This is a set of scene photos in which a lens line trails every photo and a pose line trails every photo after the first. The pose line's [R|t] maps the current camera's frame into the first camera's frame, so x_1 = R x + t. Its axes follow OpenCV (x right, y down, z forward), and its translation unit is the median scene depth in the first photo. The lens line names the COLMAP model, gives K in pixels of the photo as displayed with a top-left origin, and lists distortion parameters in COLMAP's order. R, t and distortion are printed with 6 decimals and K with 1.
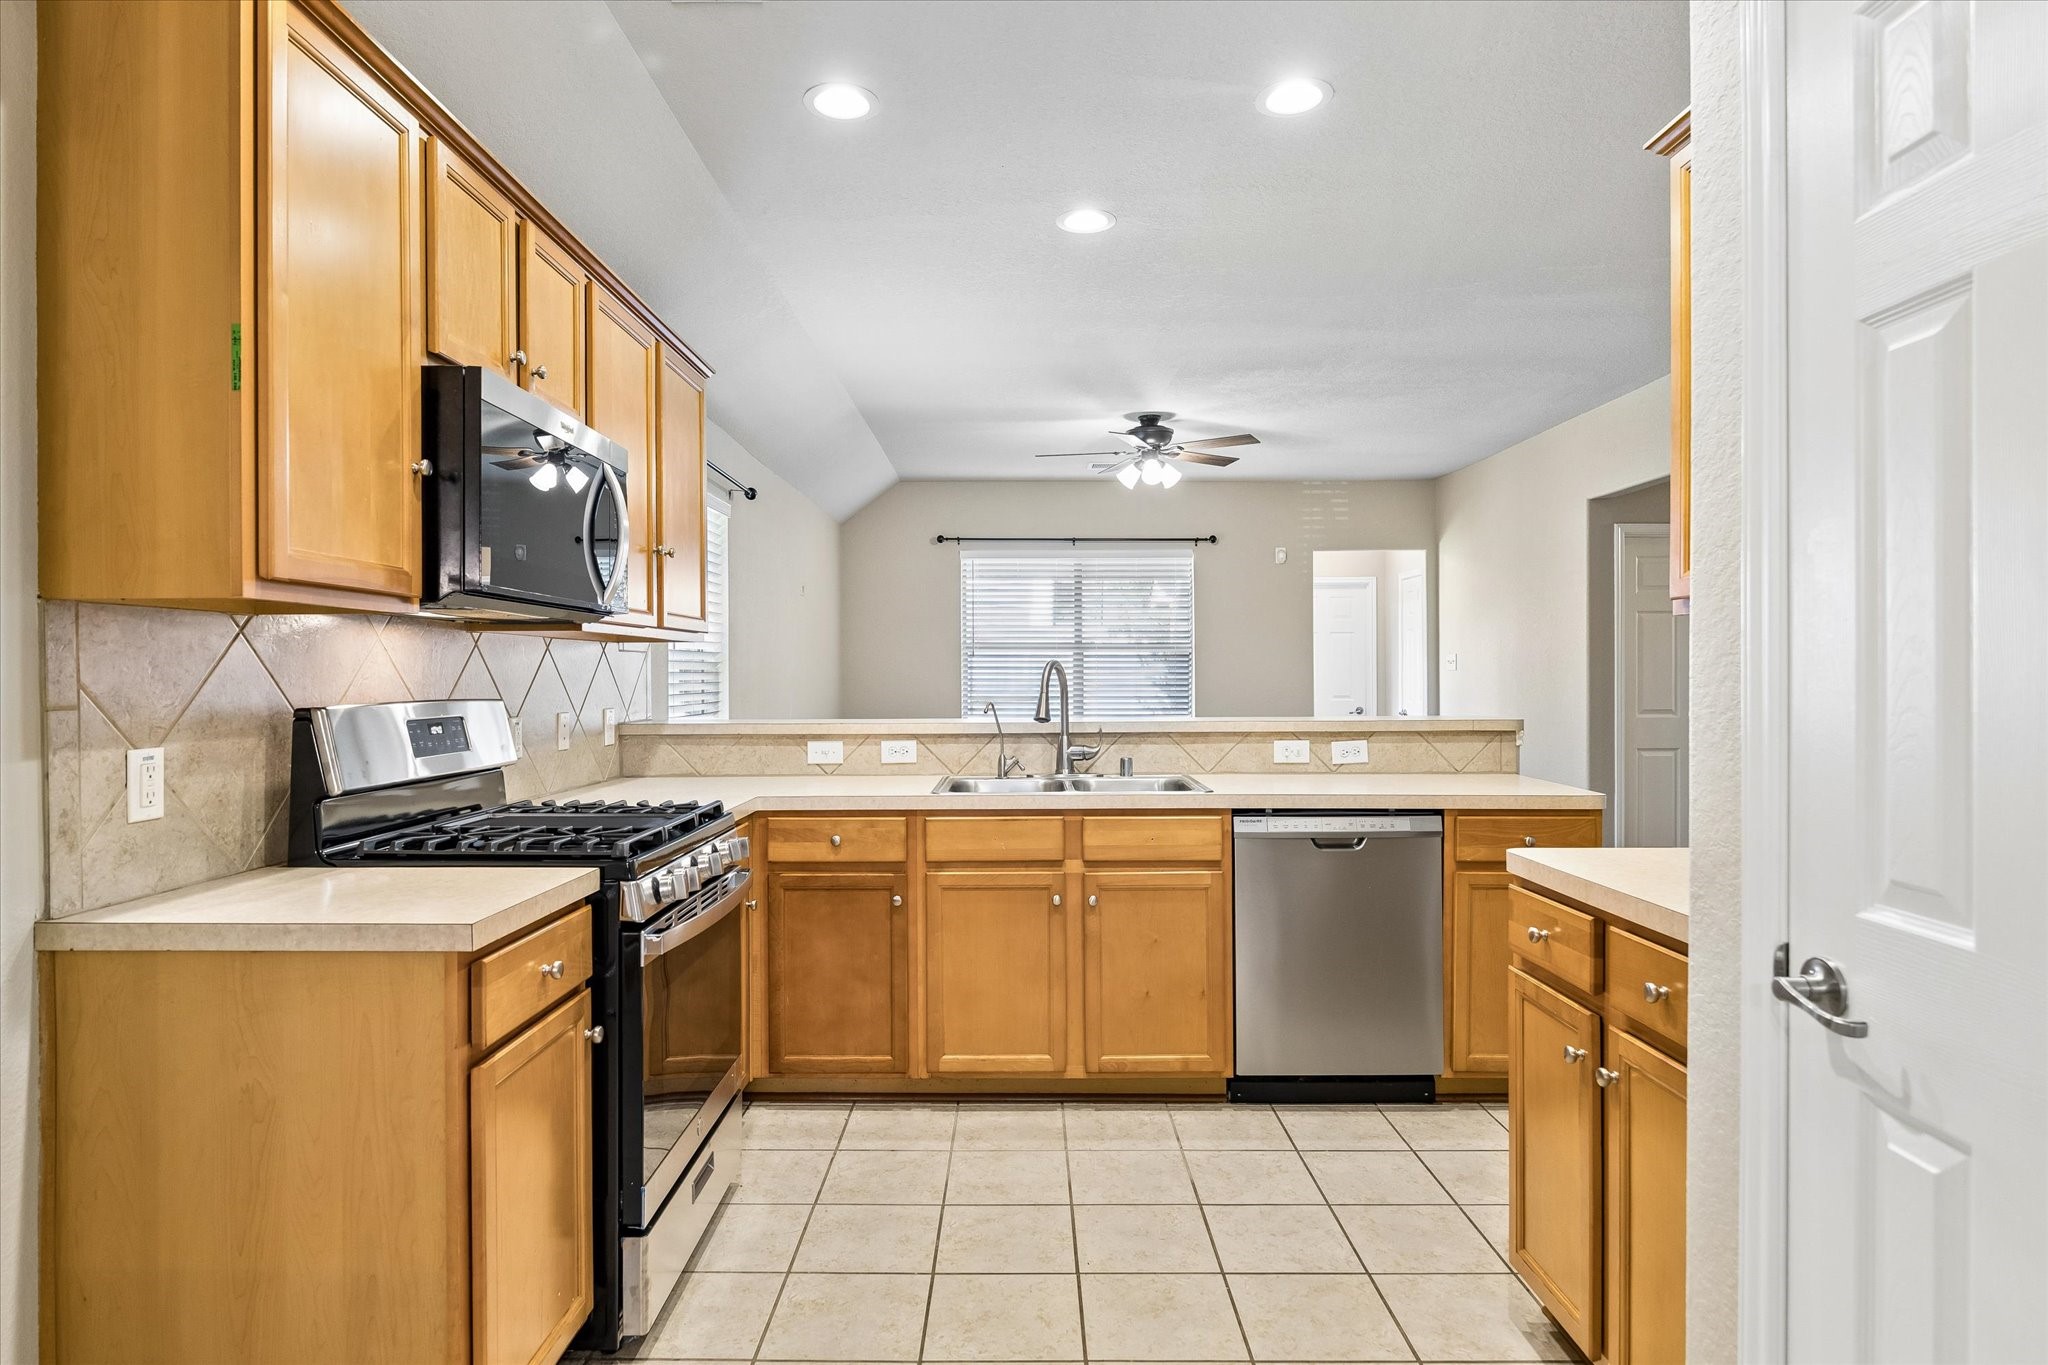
lens RADIAL K [[1131.9, 0, 1015.5], [0, 1131.9, 681.0], [0, 0, 1]] dist [-0.005634, -0.000240]
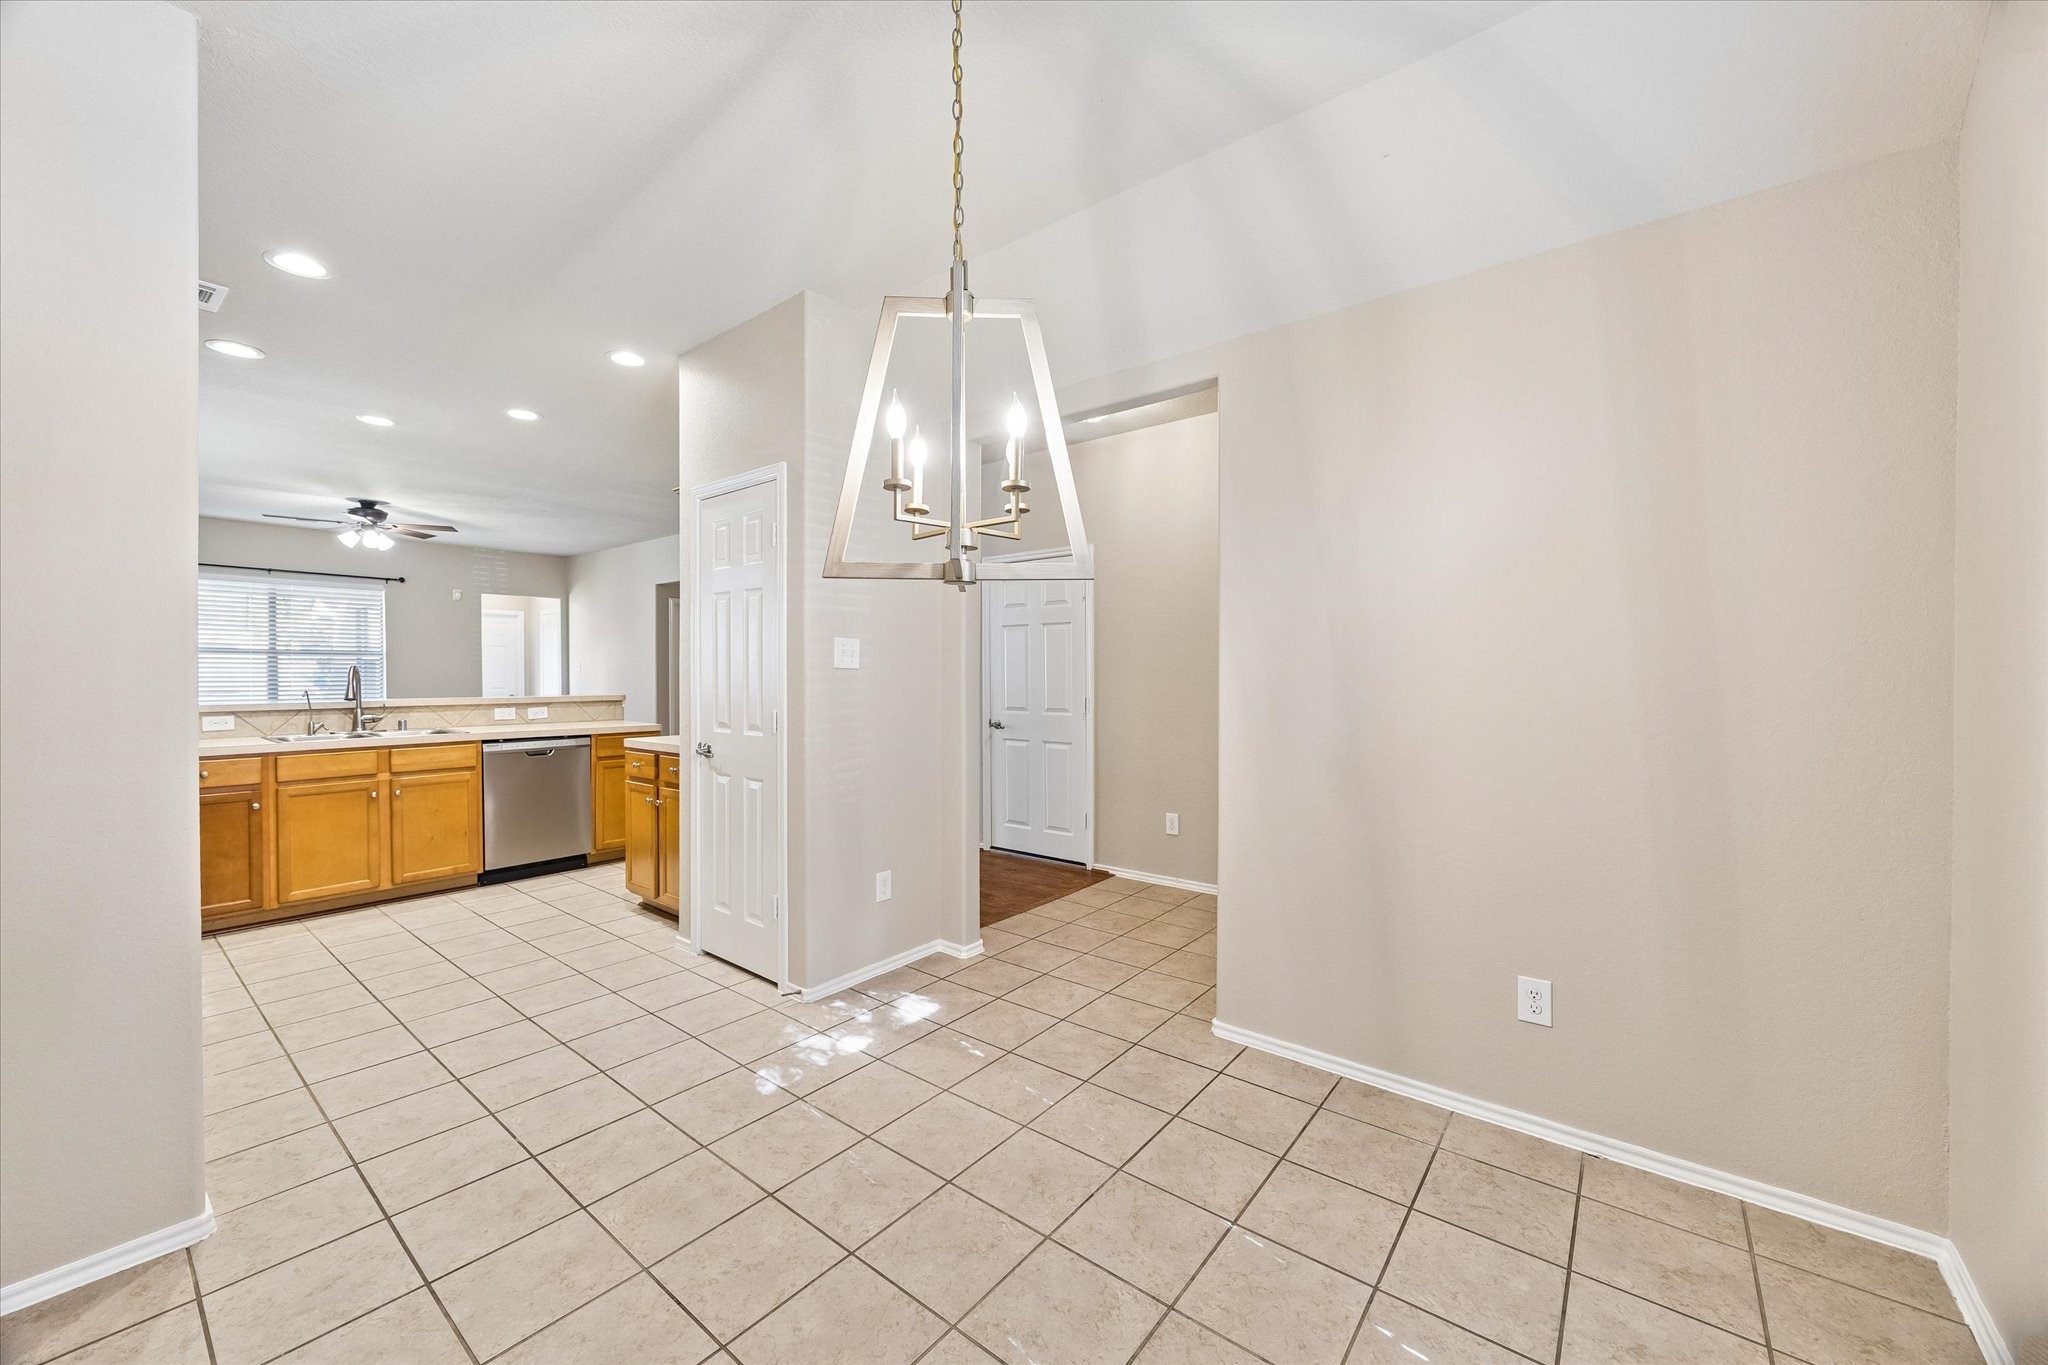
lens RADIAL K [[782.0, 0, 1028.9], [0, 782.0, 684.3], [0, 0, 1]] dist [-0.006396, 0.000433]
pose [[0.613044, -0.007836, 0.790010, -0.311901], [0.000292, 0.999953, 0.009691, -0.001133], [-0.790049, -0.005710, 0.613017, -0.637121]]
